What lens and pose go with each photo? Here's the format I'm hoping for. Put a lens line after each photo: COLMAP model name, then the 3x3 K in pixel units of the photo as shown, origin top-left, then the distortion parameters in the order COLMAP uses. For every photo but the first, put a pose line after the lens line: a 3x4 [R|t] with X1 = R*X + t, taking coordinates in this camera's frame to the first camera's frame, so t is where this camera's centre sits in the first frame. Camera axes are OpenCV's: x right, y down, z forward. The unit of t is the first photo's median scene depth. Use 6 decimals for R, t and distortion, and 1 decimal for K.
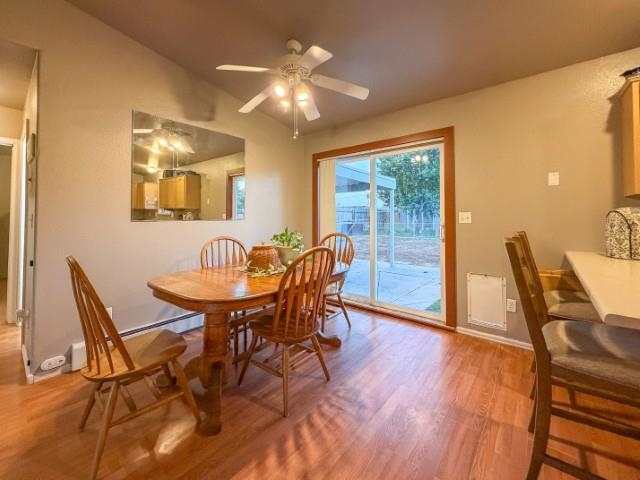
lens RADIAL K [[267.8, 0, 331.3], [0, 267.8, 211.5], [0, 0, 1]] dist [-0.000951, -0.000138]
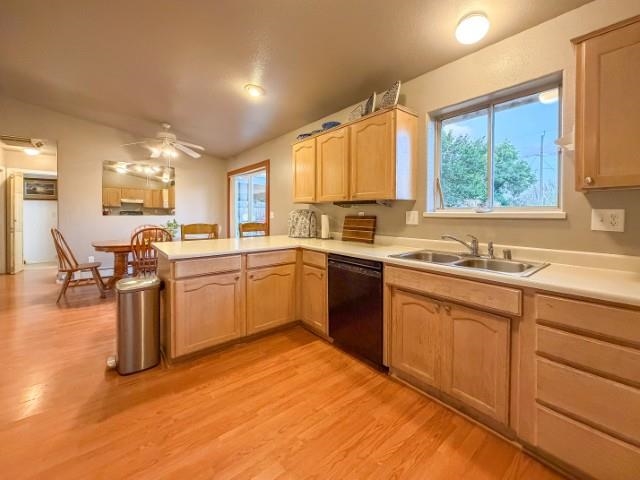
lens RADIAL K [[265.8, 0, 321.7], [0, 265.8, 215.4], [0, 0, 1]] dist [-0.000060, -0.000157]
pose [[0.977182, 0.006984, -0.212291, 1.337916], [-0.000019, 0.999462, 0.032796, -0.031172], [0.212406, -0.032044, 0.976656, -0.651336]]
